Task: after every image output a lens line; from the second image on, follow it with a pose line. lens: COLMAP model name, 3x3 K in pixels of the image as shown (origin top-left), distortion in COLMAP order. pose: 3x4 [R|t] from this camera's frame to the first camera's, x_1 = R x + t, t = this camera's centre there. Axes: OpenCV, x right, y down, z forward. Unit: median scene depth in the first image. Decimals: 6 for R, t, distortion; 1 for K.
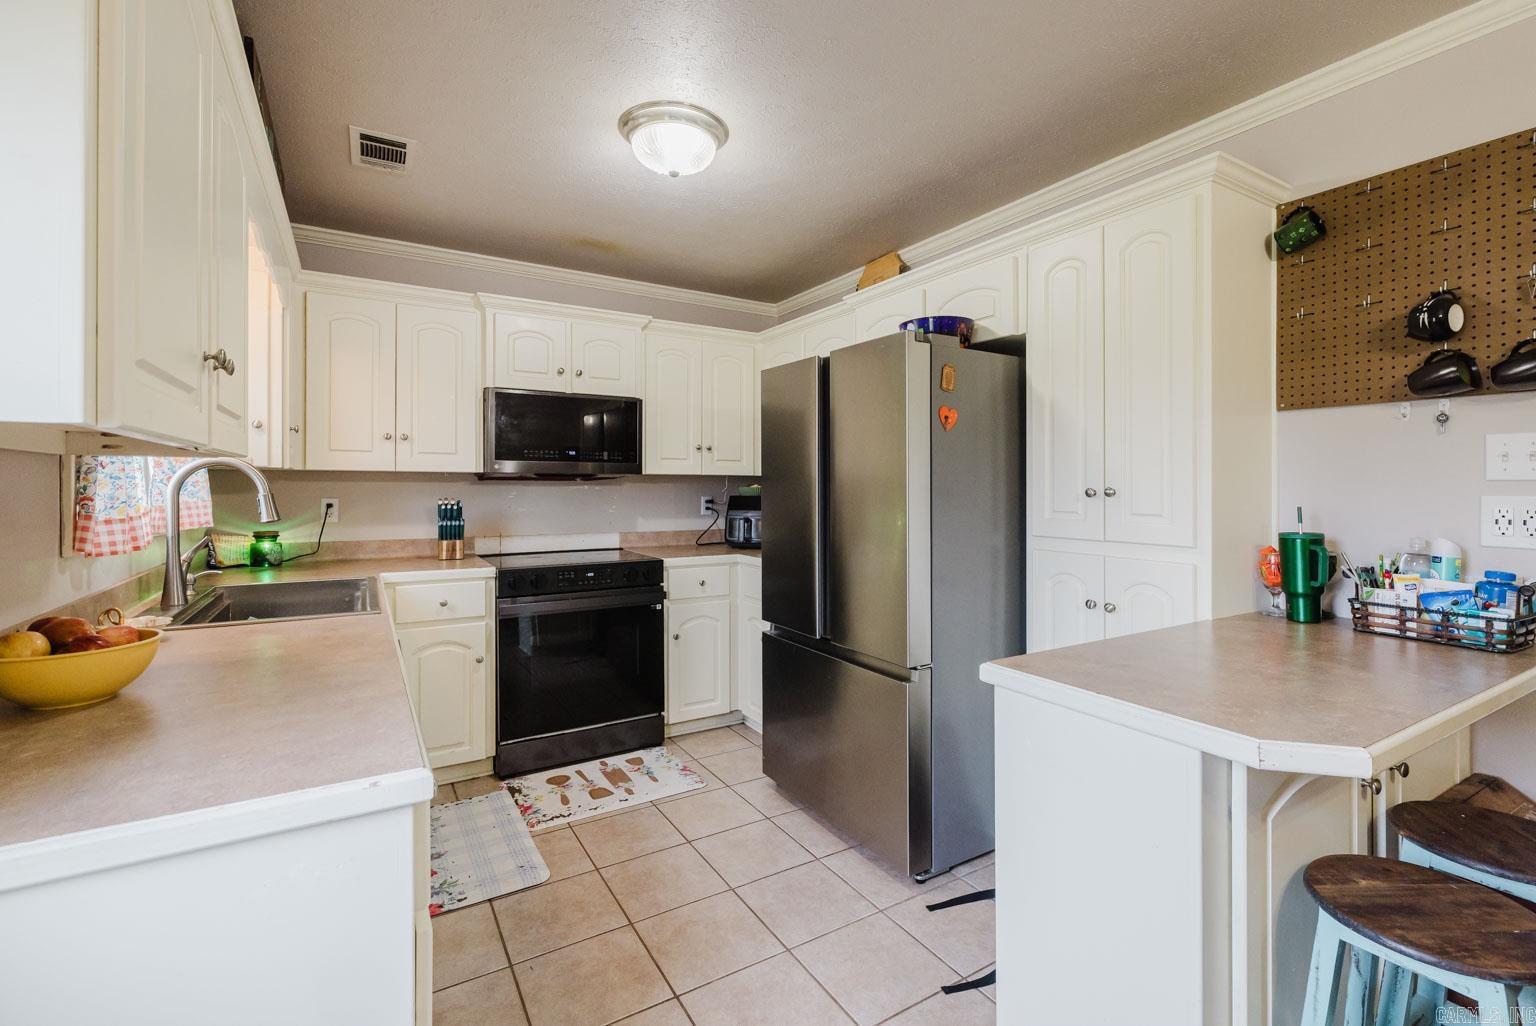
lens RADIAL K [[683.6, 0, 767.1], [0, 683.6, 488.9], [0, 0, 1]] dist [-0.002970, -0.000184]
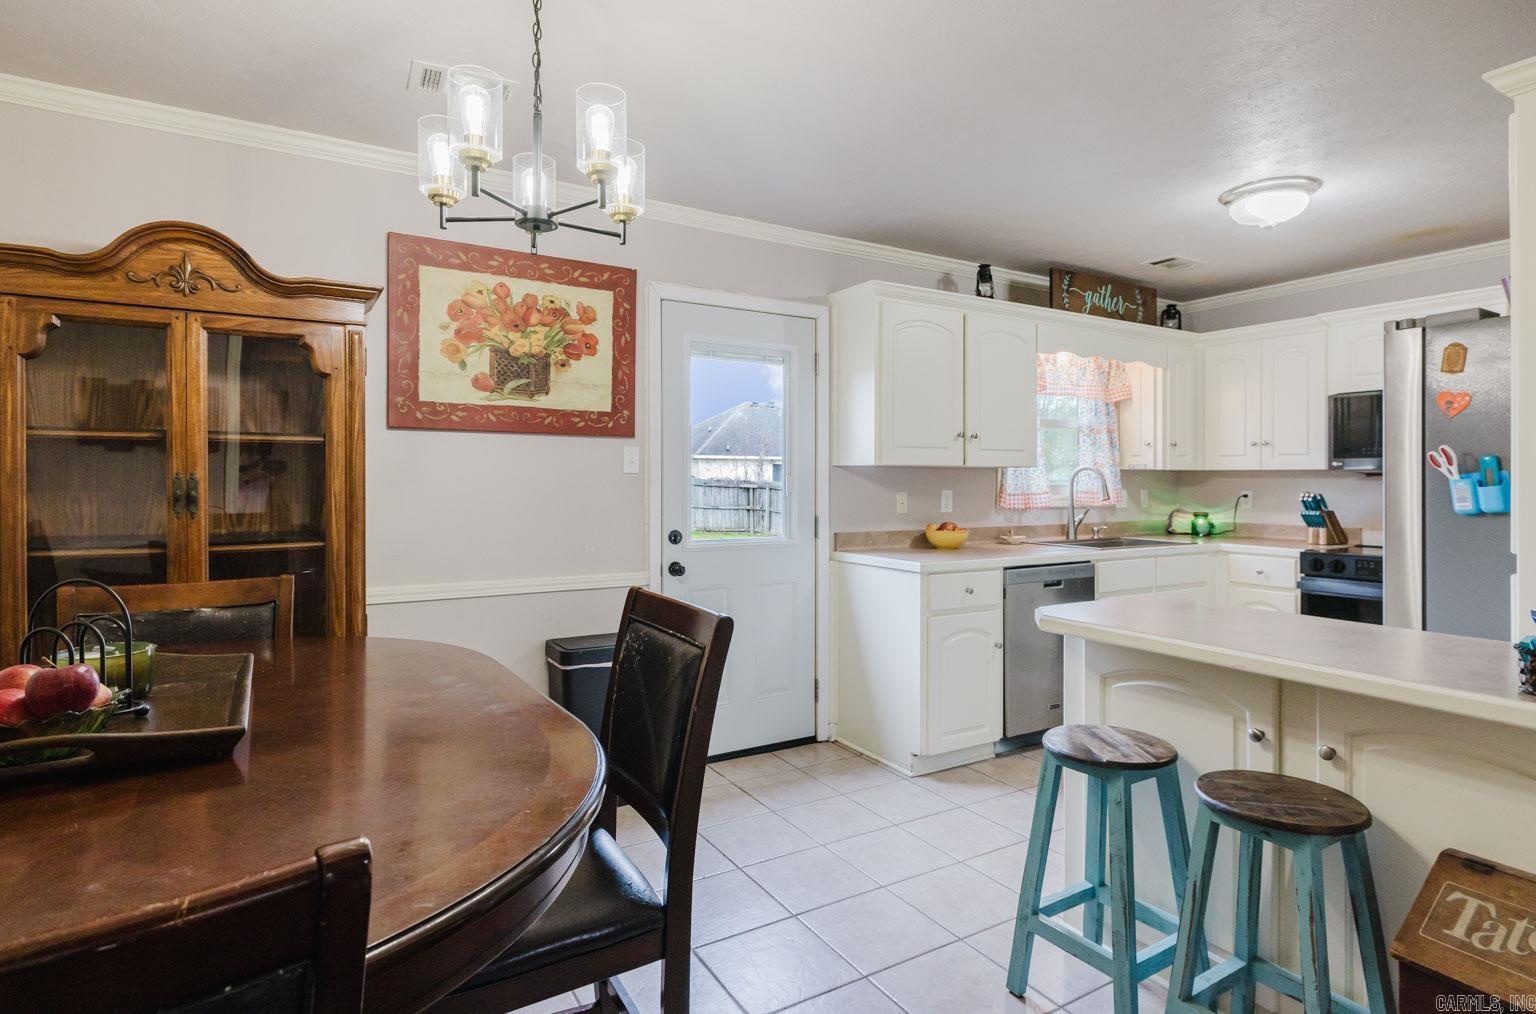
lens RADIAL K [[792.5, 0, 769.7], [0, 792.5, 490.6], [0, 0, 1]] dist [0.001481, 0.000058]
pose [[-0.000486, 0.009766, -0.999952, 0.973469], [-0.004487, 0.999942, 0.009768, 0.003385], [0.999990, 0.004491, -0.000442, 0.072078]]
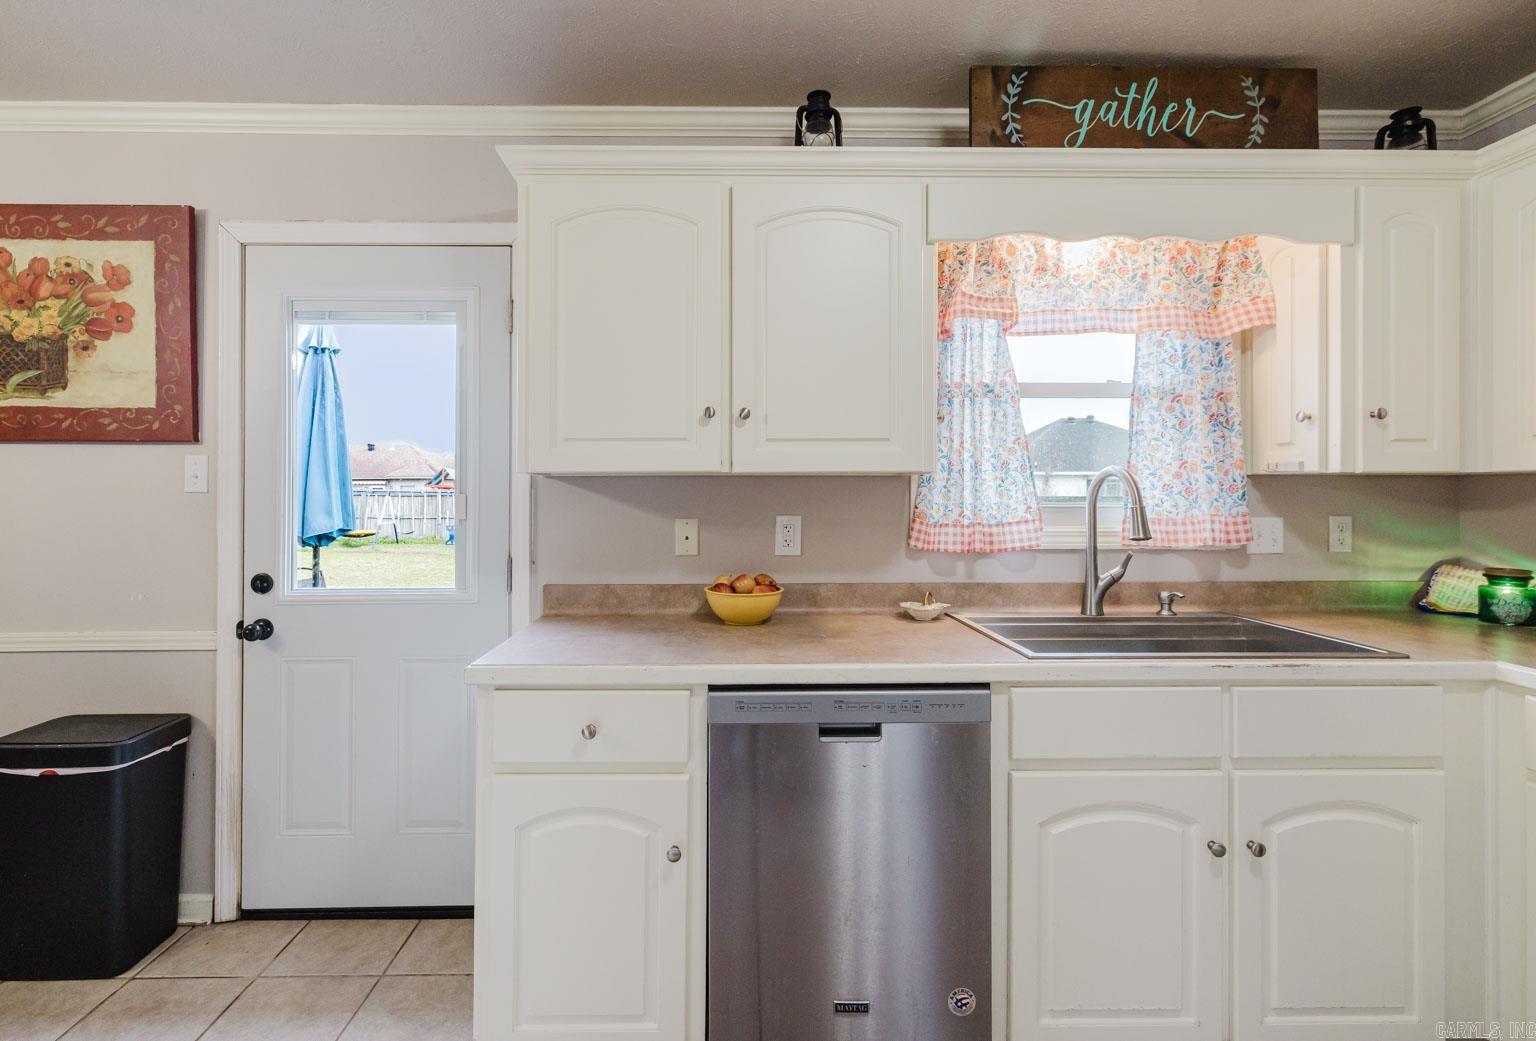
lens RADIAL K [[664.2, 0, 738.5], [0, 664.2, 500.2], [0, 0, 1]] dist [0.004002, -0.000152]
pose [[-0.500856, 0.003193, -0.865525, 0.159908], [-0.000441, 0.999992, 0.003944, -0.004302], [0.865531, 0.002357, -0.500851, 0.692439]]
